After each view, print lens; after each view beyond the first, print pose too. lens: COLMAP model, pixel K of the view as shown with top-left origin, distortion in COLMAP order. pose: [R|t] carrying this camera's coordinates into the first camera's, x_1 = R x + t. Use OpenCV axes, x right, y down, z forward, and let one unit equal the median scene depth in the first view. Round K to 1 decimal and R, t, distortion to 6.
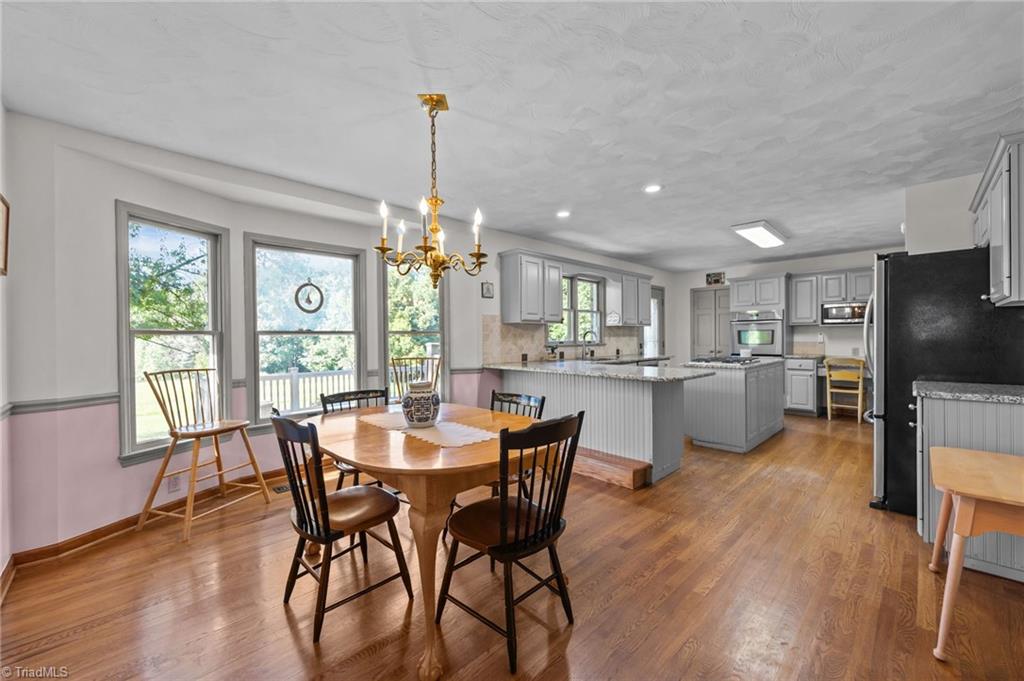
lens RADIAL K [[396.1, 0, 513.6], [0, 396.1, 340.0], [0, 0, 1]] dist [-0.001390, 0.000261]
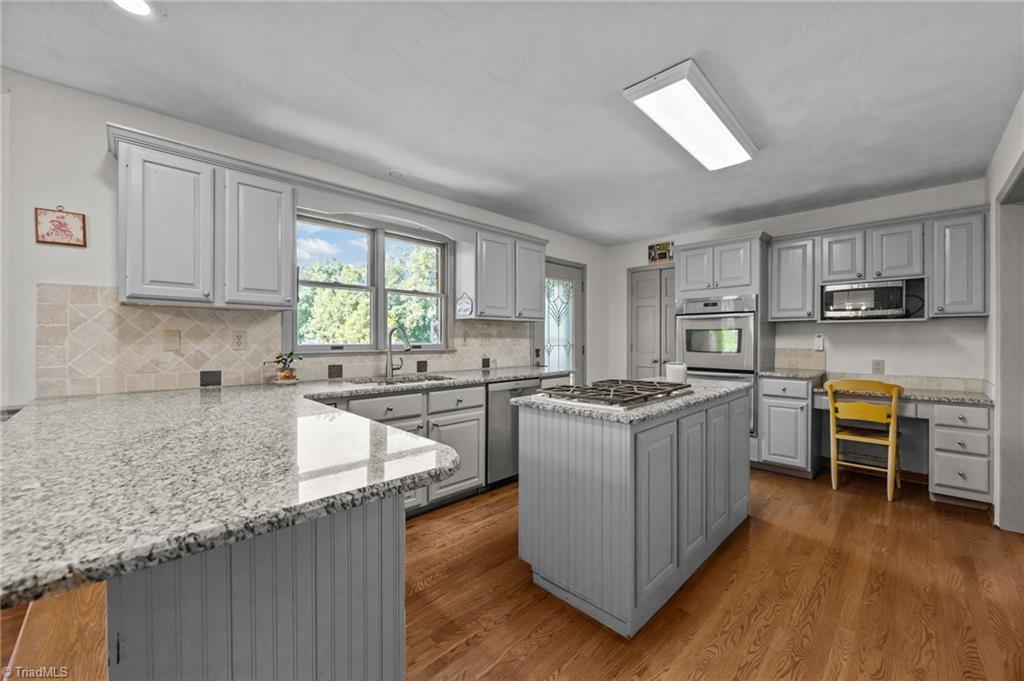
lens RADIAL K [[396.1, 0, 510.4], [0, 396.1, 339.9], [0, 0, 1]] dist [-0.001390, 0.000261]
pose [[0.999948, 0.008742, 0.005329, 0.312932], [-0.008727, 0.999958, -0.002852, -0.003843], [-0.005354, 0.002805, 0.999982, 0.413485]]
